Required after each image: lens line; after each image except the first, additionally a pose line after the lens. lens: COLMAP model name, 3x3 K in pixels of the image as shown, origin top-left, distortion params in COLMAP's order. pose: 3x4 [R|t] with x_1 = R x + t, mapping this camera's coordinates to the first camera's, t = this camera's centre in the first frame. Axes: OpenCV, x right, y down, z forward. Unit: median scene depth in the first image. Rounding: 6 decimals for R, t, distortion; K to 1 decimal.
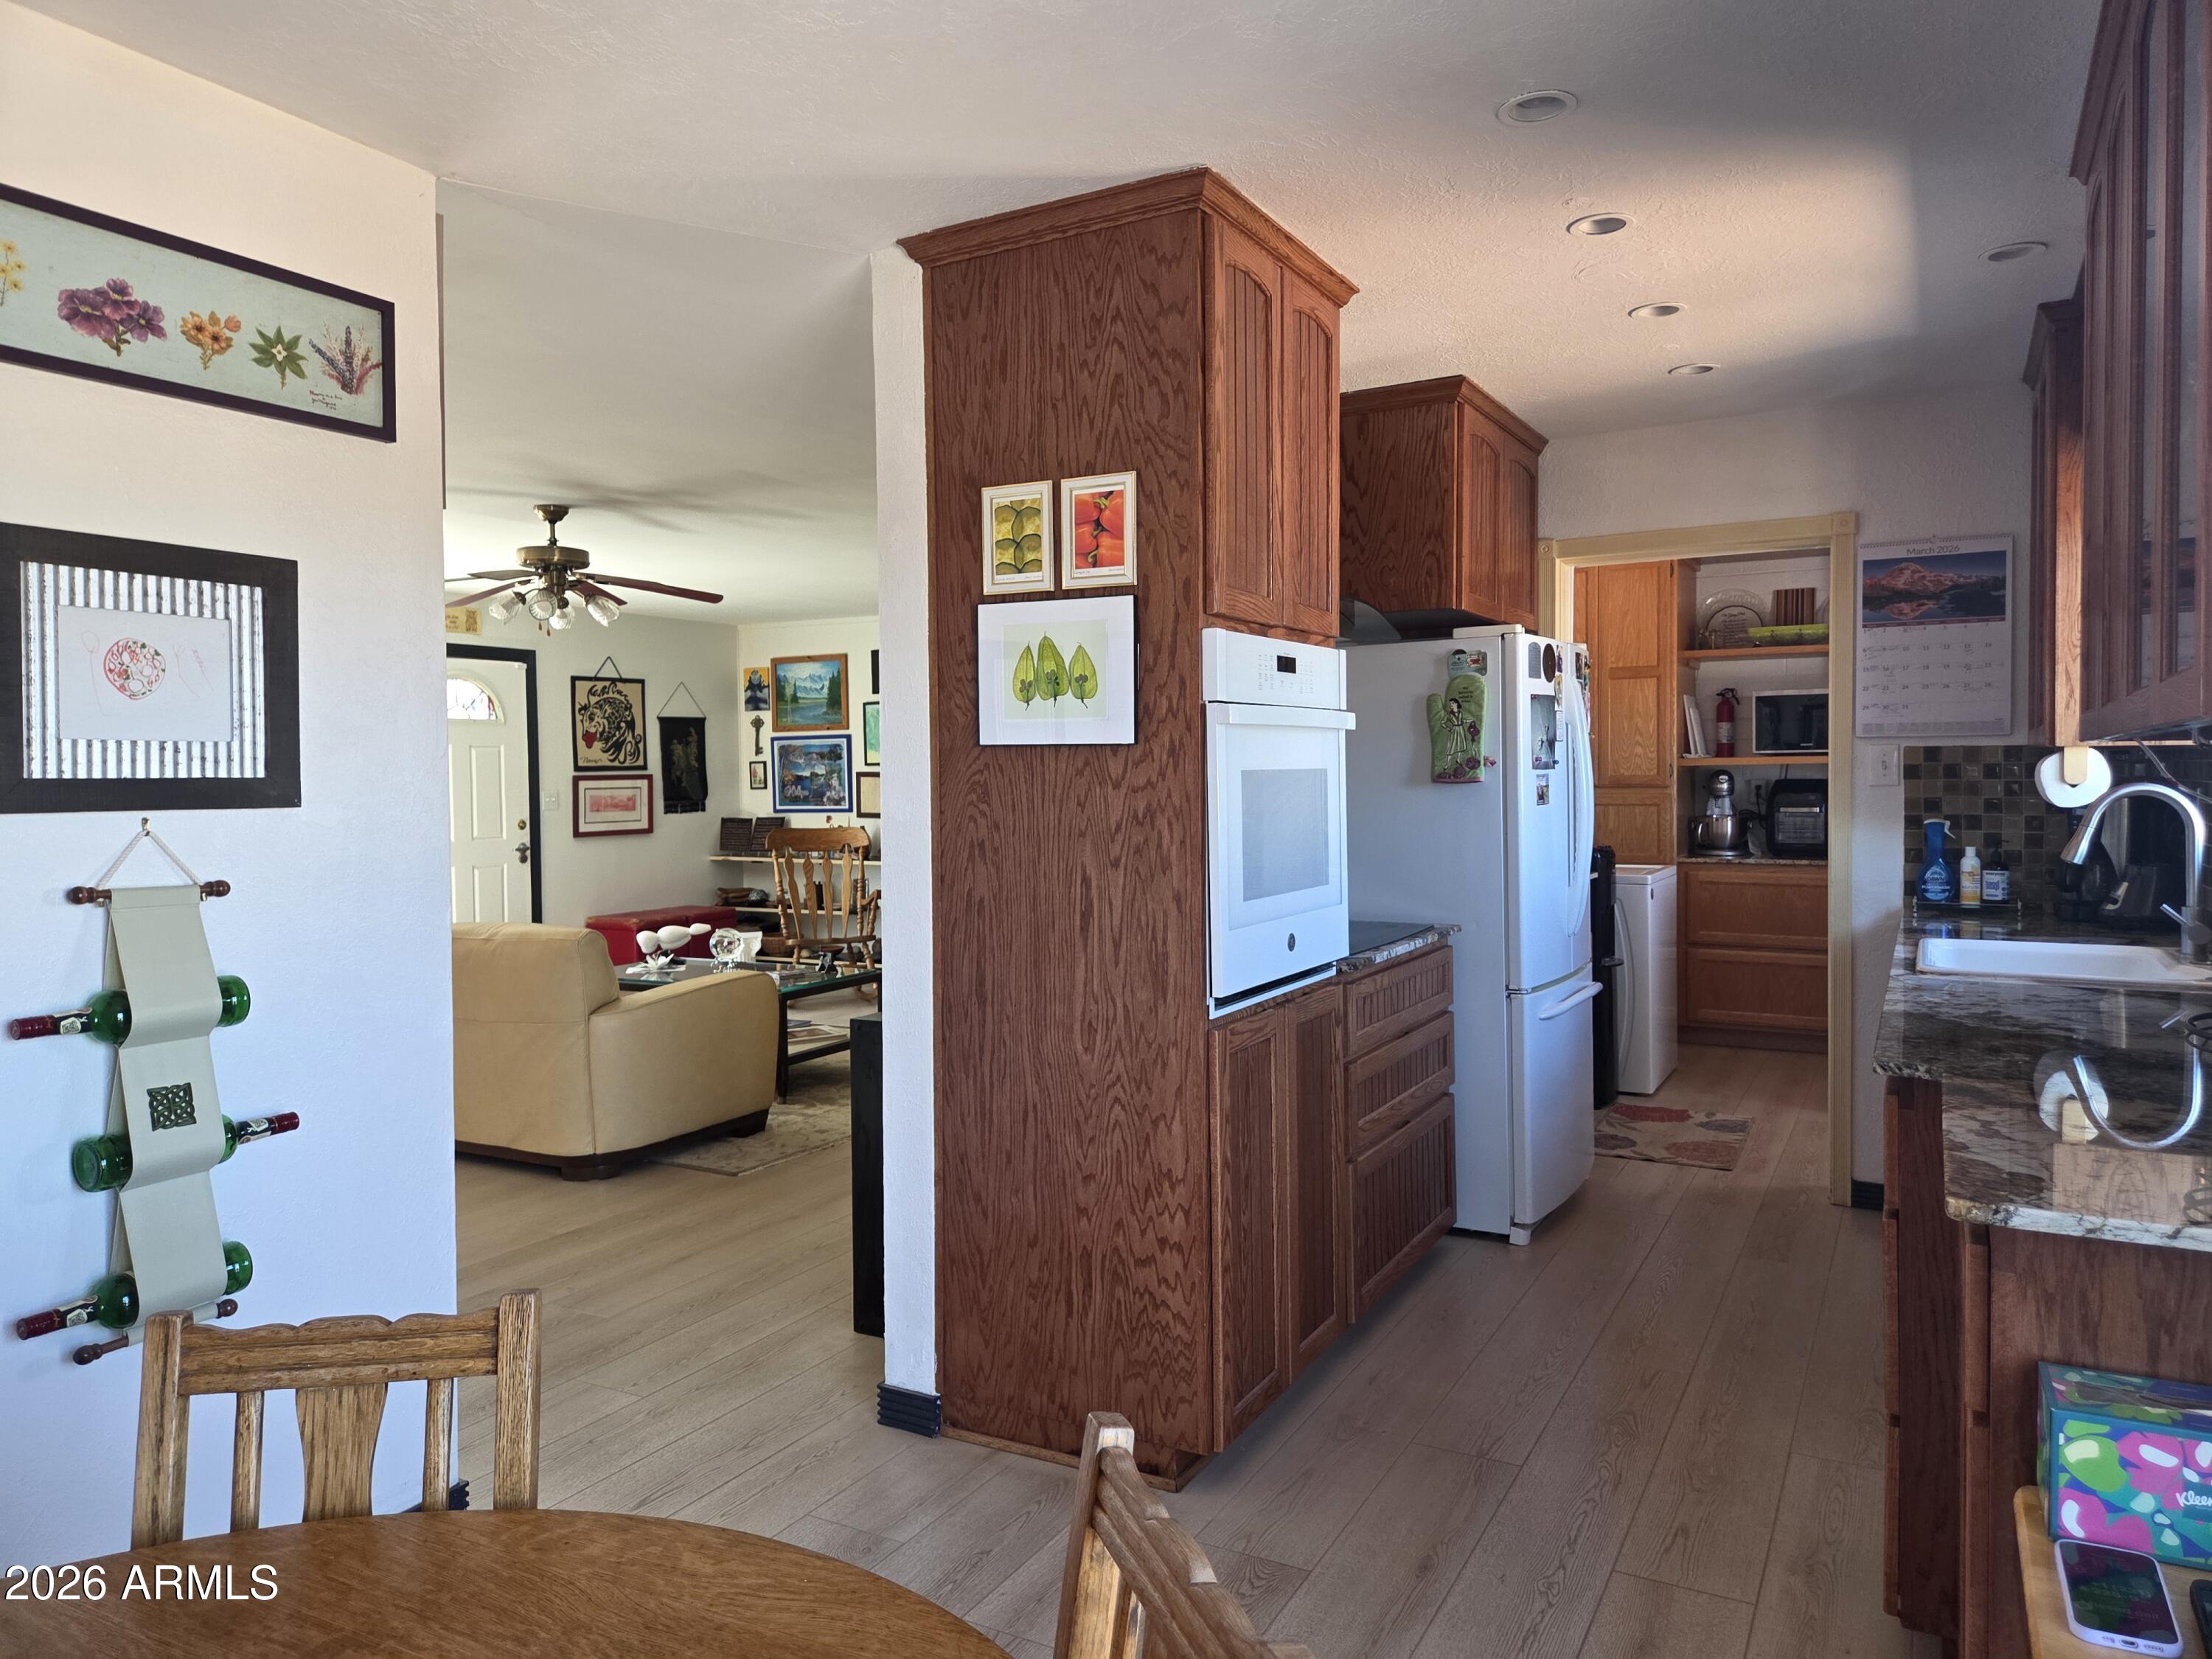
lens RADIAL K [[1483.2, 0, 1119.8], [0, 1483.2, 817.0], [0, 0, 1]] dist [0.094081, -0.087736]
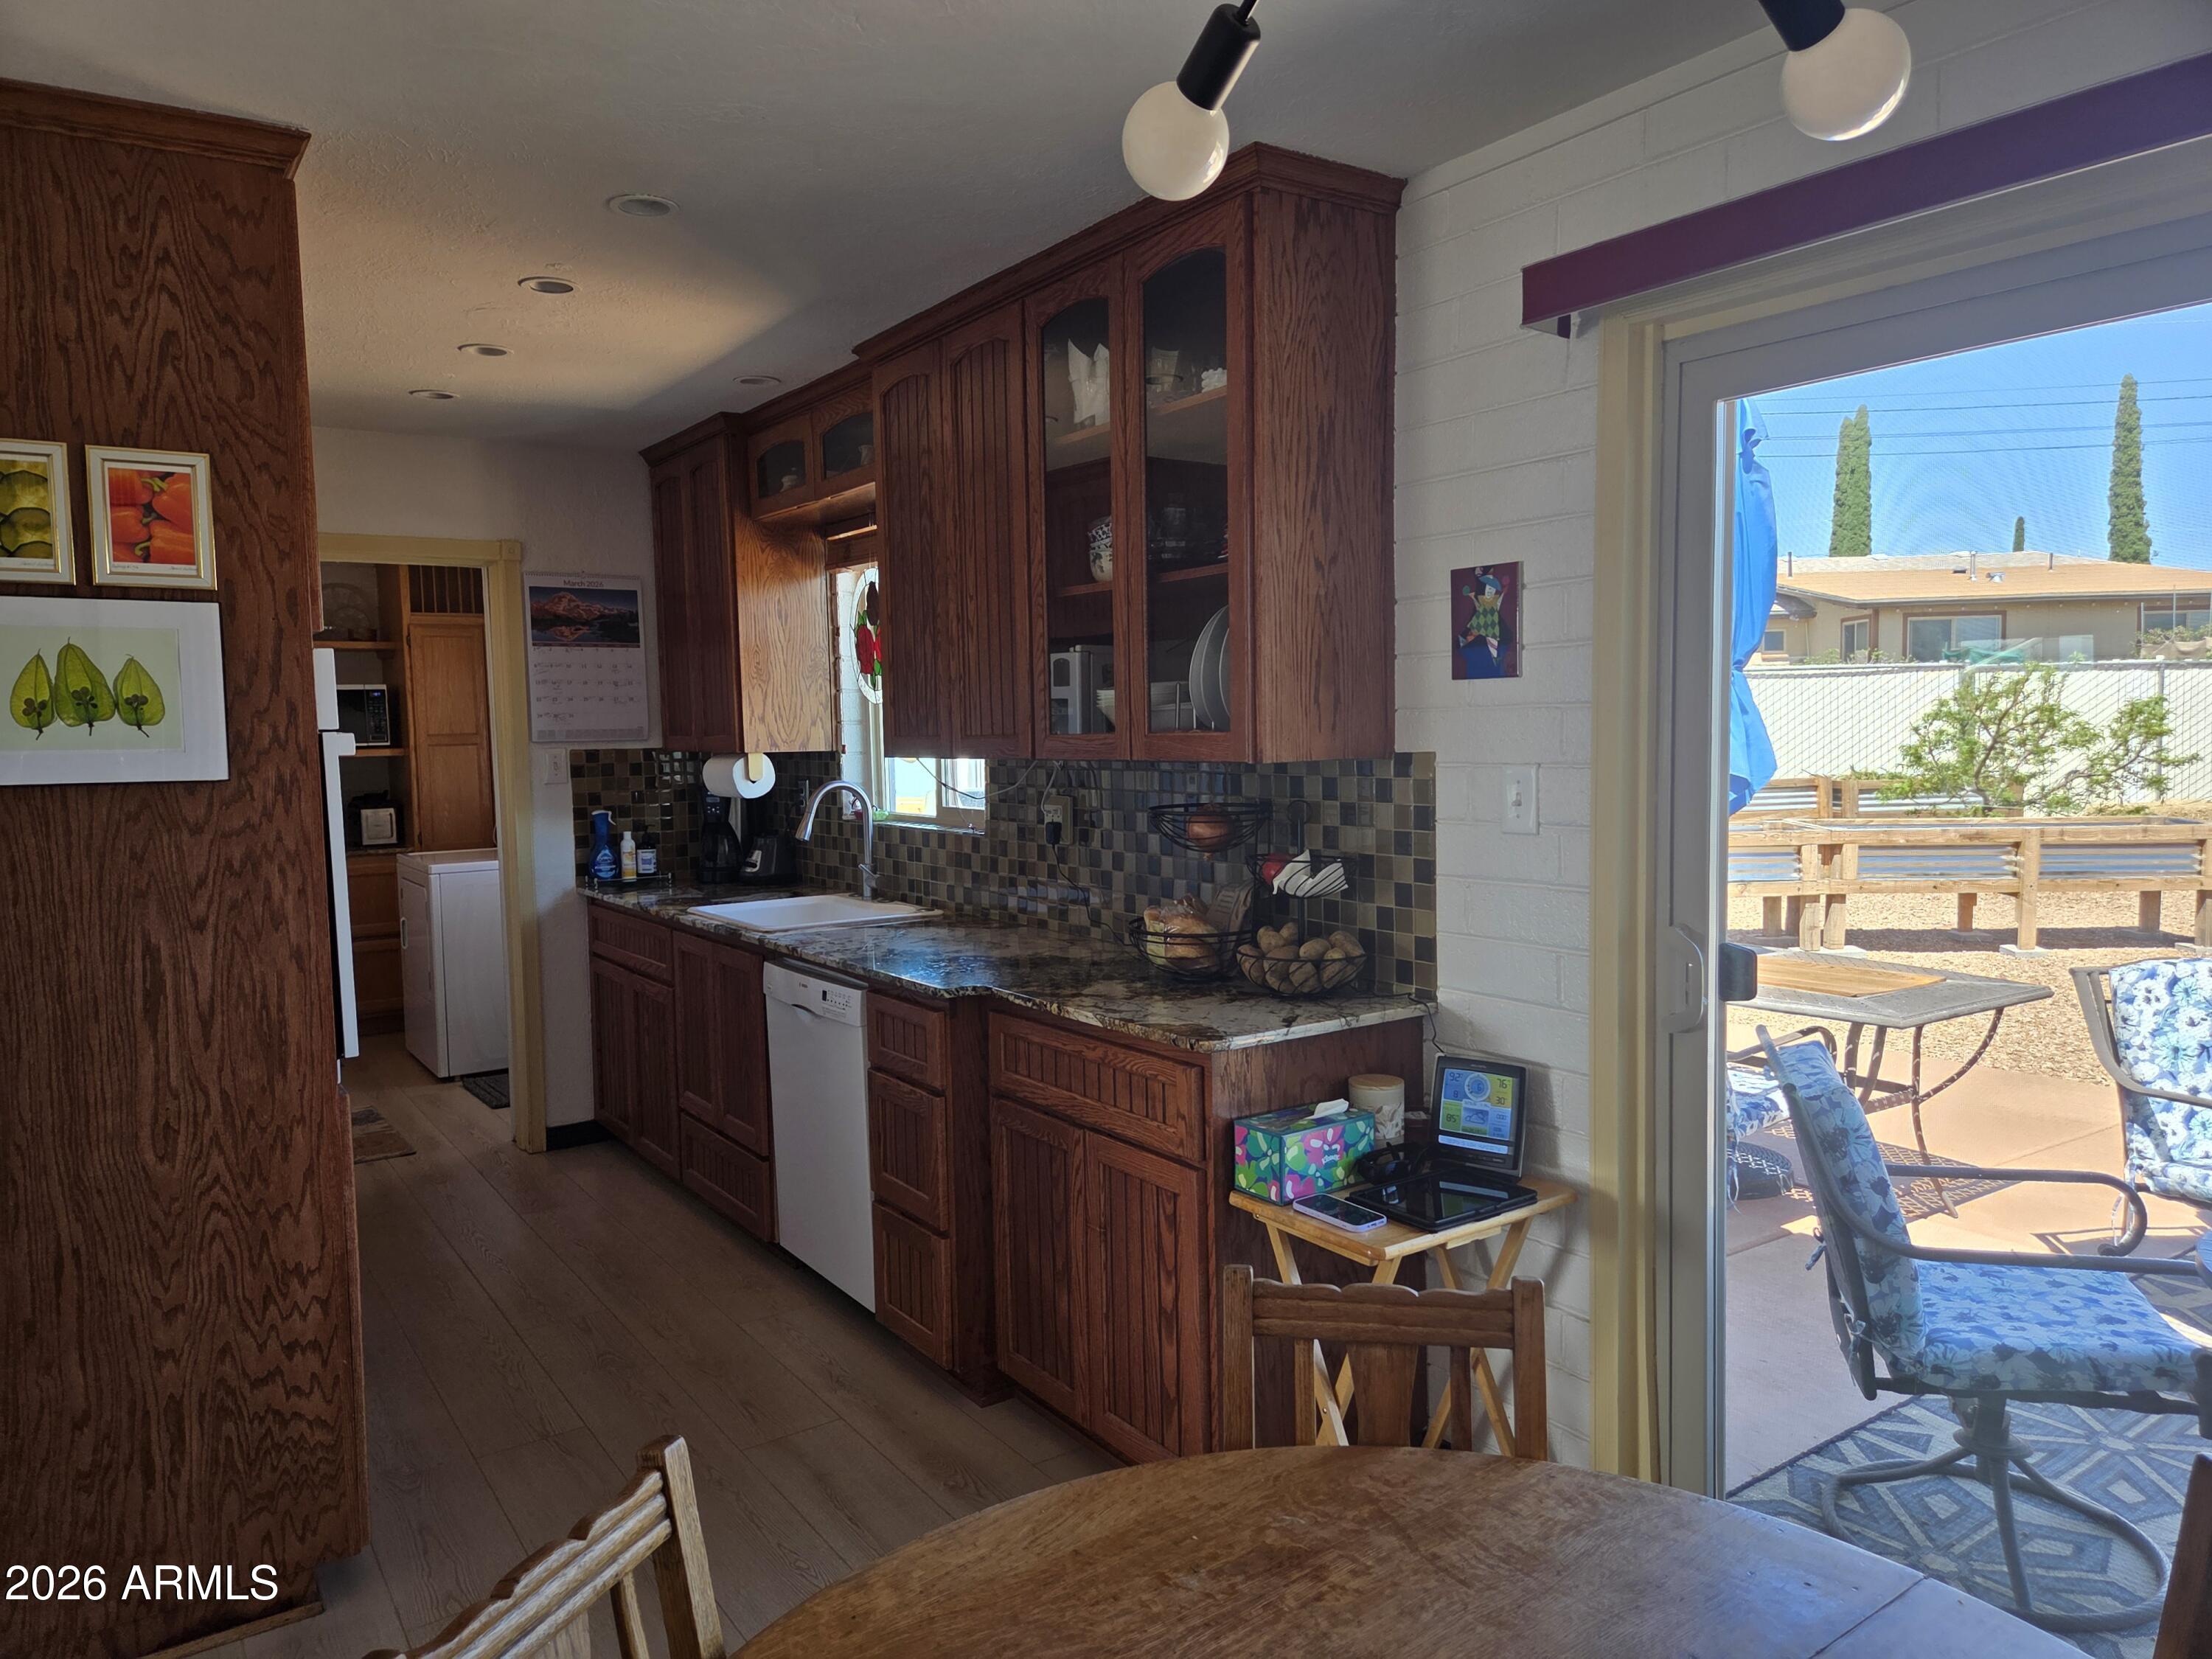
lens RADIAL K [[1483.9, 0, 1110.5], [0, 1483.9, 835.5], [0, 0, 1]] dist [0.091988, -0.084135]
pose [[0.448461, -0.068567, 0.891168, -0.514170], [0.040595, 0.997587, 0.056327, -0.044607], [-0.892880, 0.010917, 0.450163, 0.161834]]
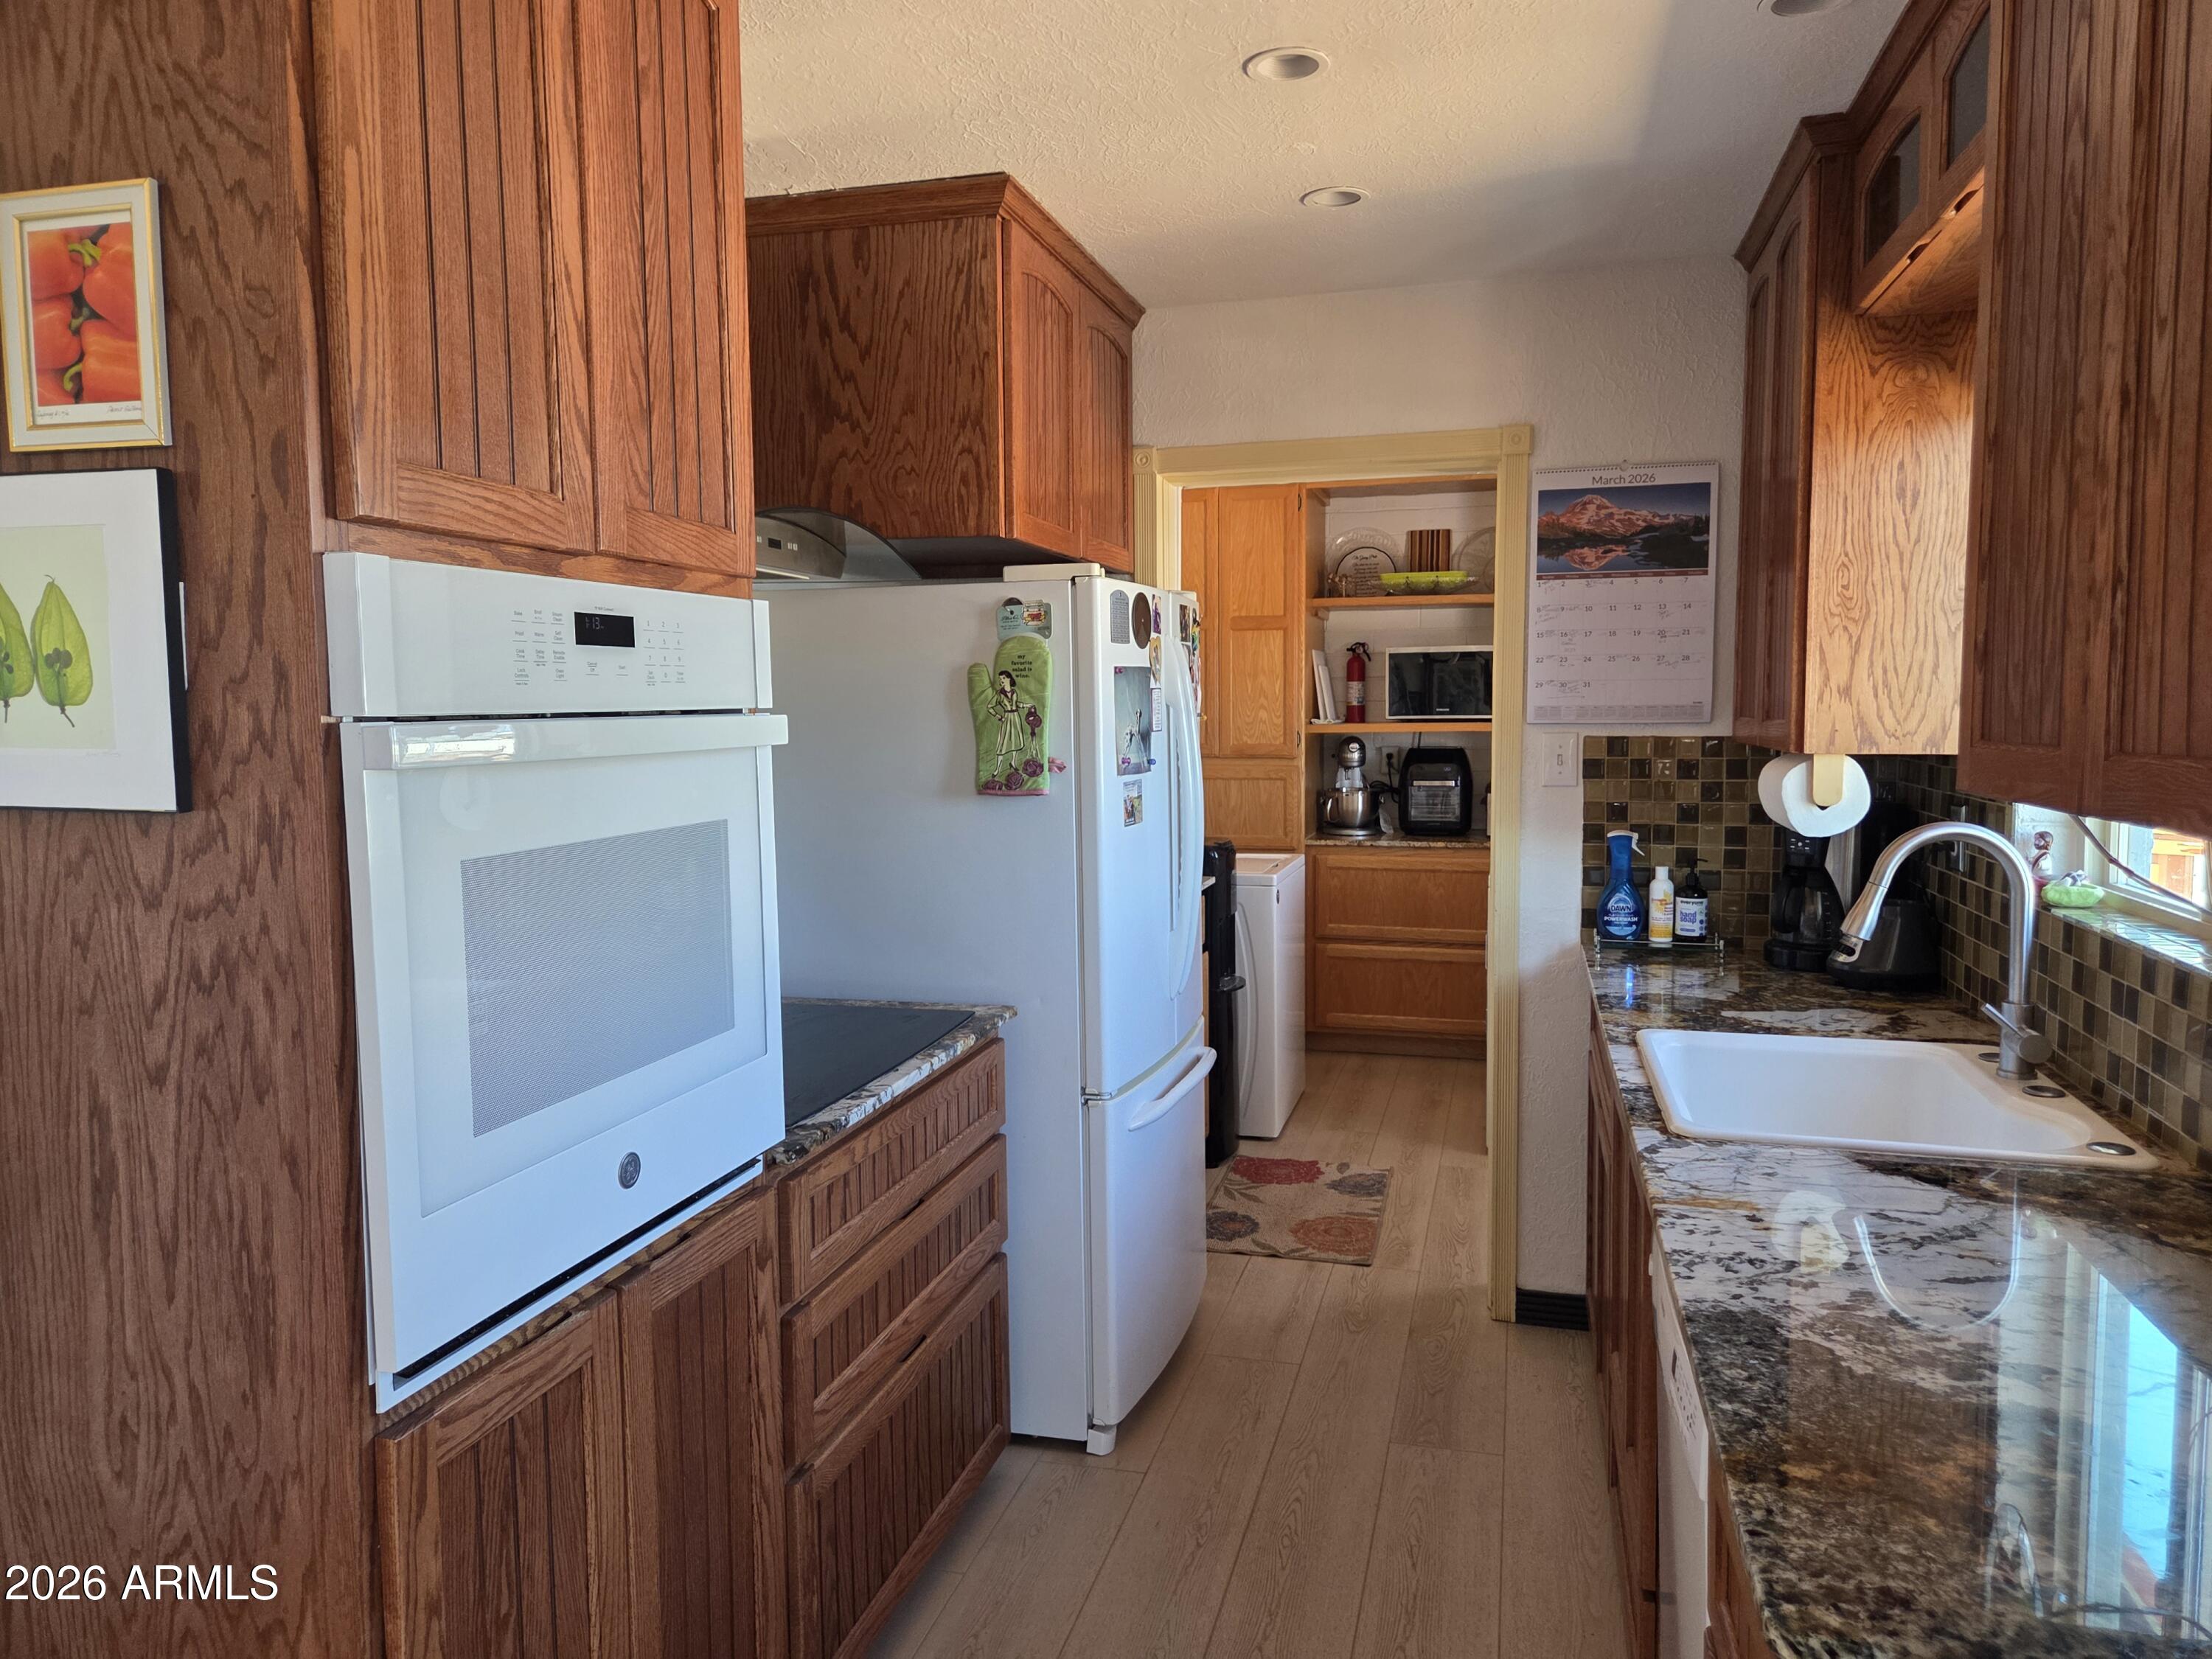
lens RADIAL K [[1483.2, 0, 1119.8], [0, 1483.2, 817.0], [0, 0, 1]] dist [0.094081, -0.087736]
pose [[0.972169, -0.015114, 0.233792, 0.168825], [0.004221, 0.998885, 0.047021, -0.065332], [-0.234242, -0.044725, 0.971149, 0.482070]]
